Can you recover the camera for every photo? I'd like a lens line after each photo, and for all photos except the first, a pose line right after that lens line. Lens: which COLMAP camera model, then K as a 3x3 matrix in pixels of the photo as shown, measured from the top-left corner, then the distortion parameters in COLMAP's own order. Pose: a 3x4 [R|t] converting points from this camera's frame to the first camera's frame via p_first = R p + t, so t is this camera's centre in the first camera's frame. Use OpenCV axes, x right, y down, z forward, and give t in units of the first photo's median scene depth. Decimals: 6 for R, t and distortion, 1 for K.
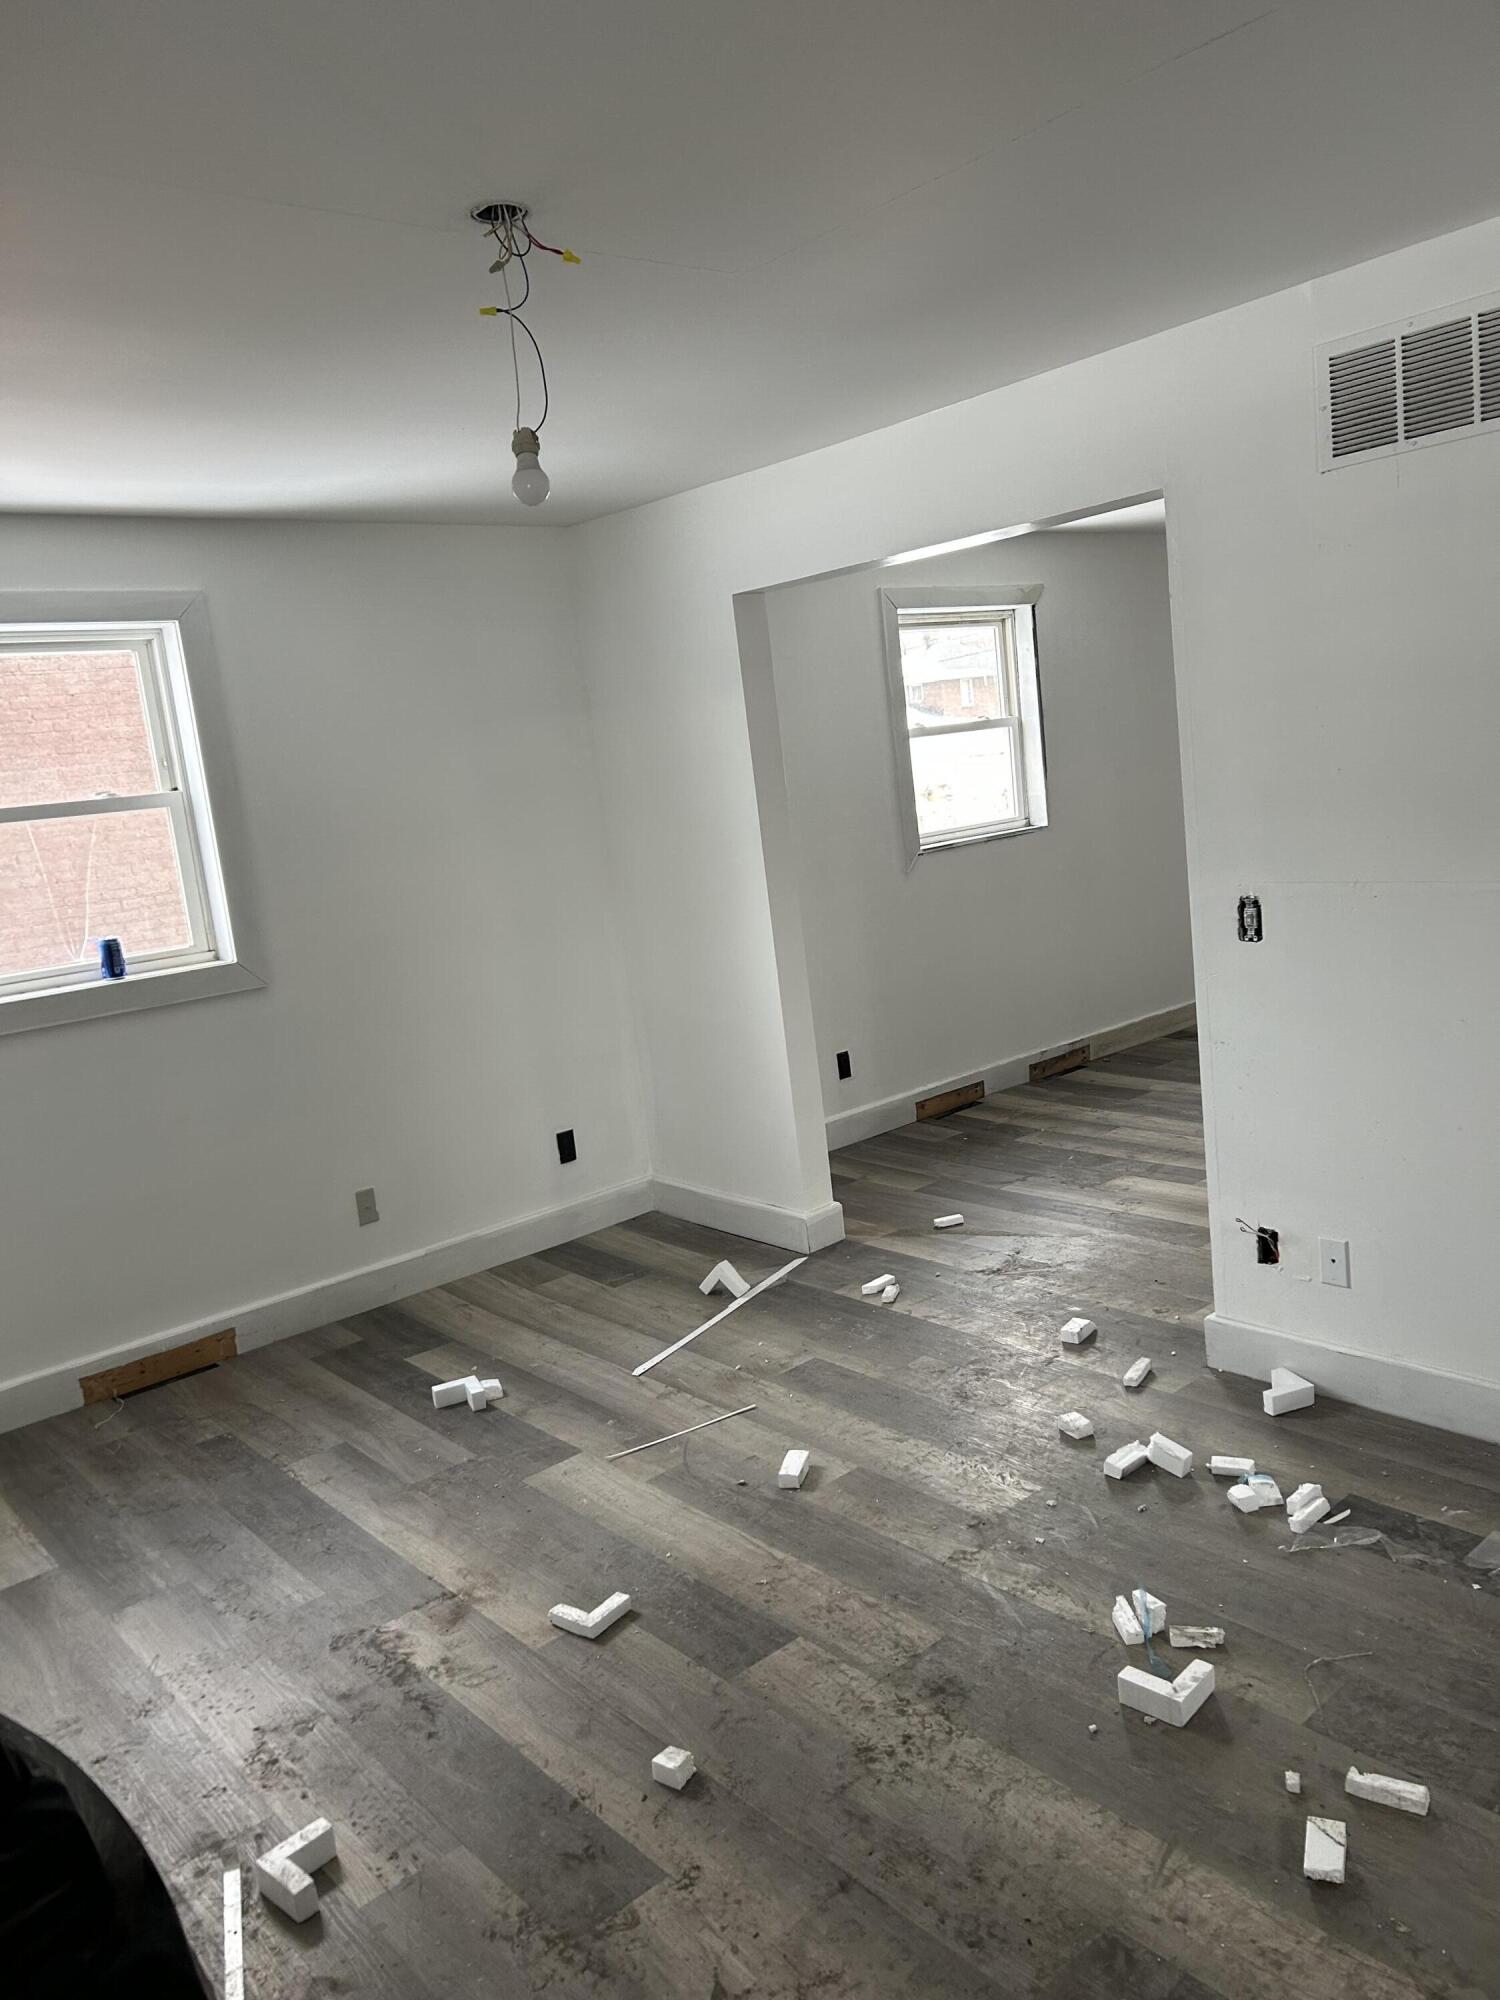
lens RADIAL K [[1508.3, 0, 759.9], [0, 1508.3, 1006.8], [0, 0, 1]] dist [-0.000336, -0.001947]
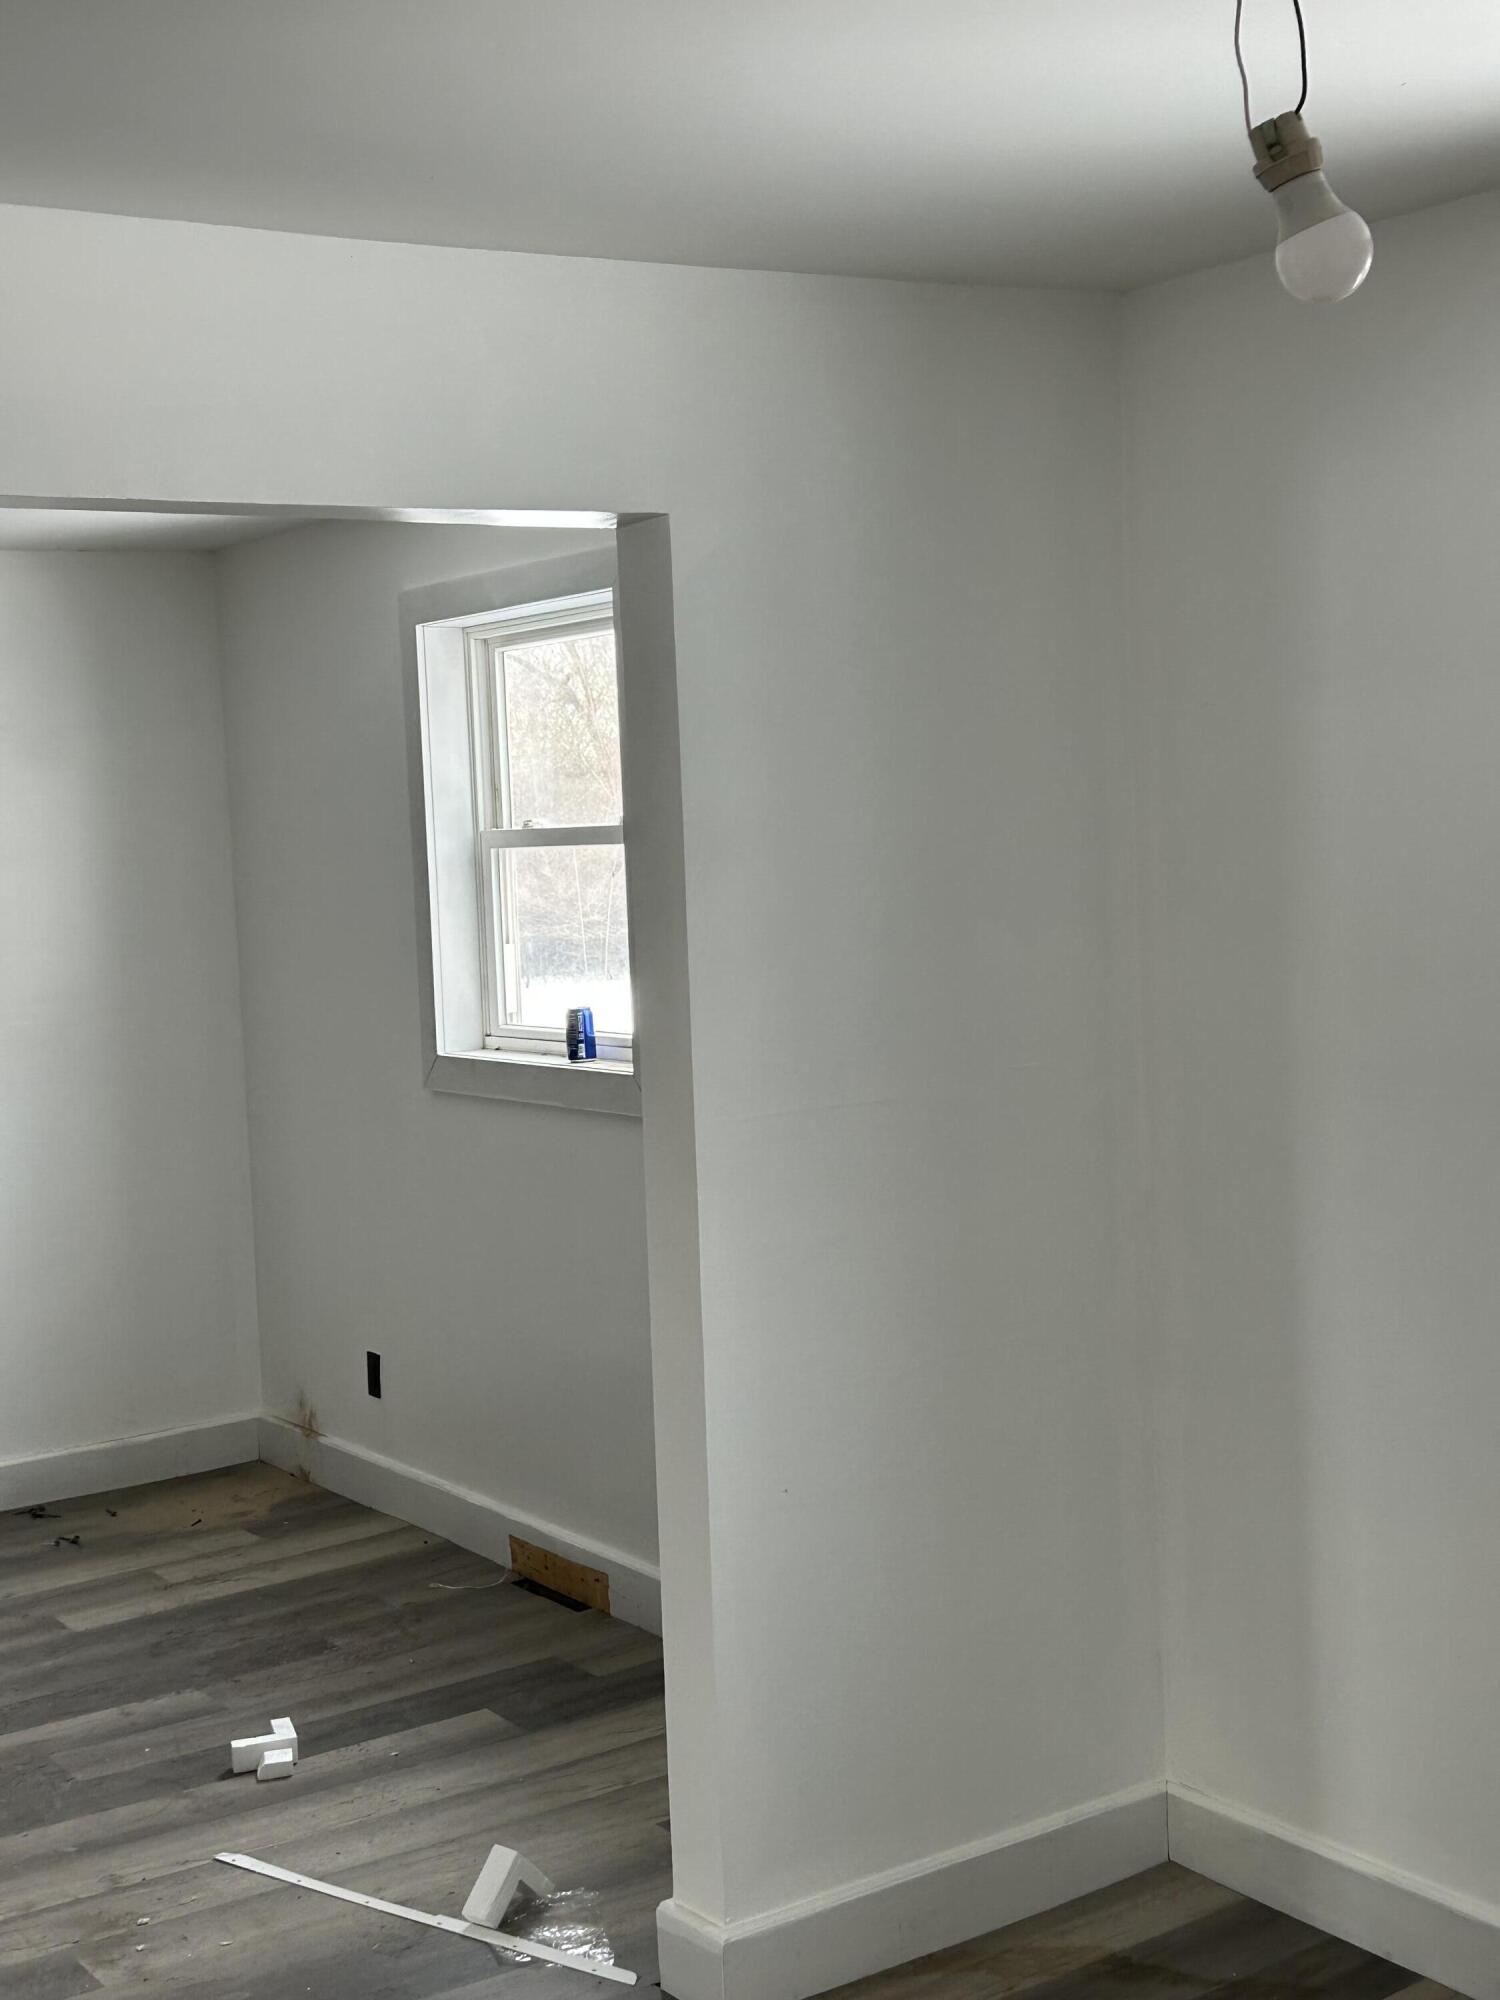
lens RADIAL K [[2555.8, 0, 753.0], [0, 2555.8, 997.4], [0, 0, 1]] dist [0.004170, 0.000000]
pose [[-0.101106, 0.179149, -0.978613, 0.811243], [-0.102301, 0.976567, 0.189343, -0.301960], [0.989602, 0.119257, -0.080409, 1.195963]]
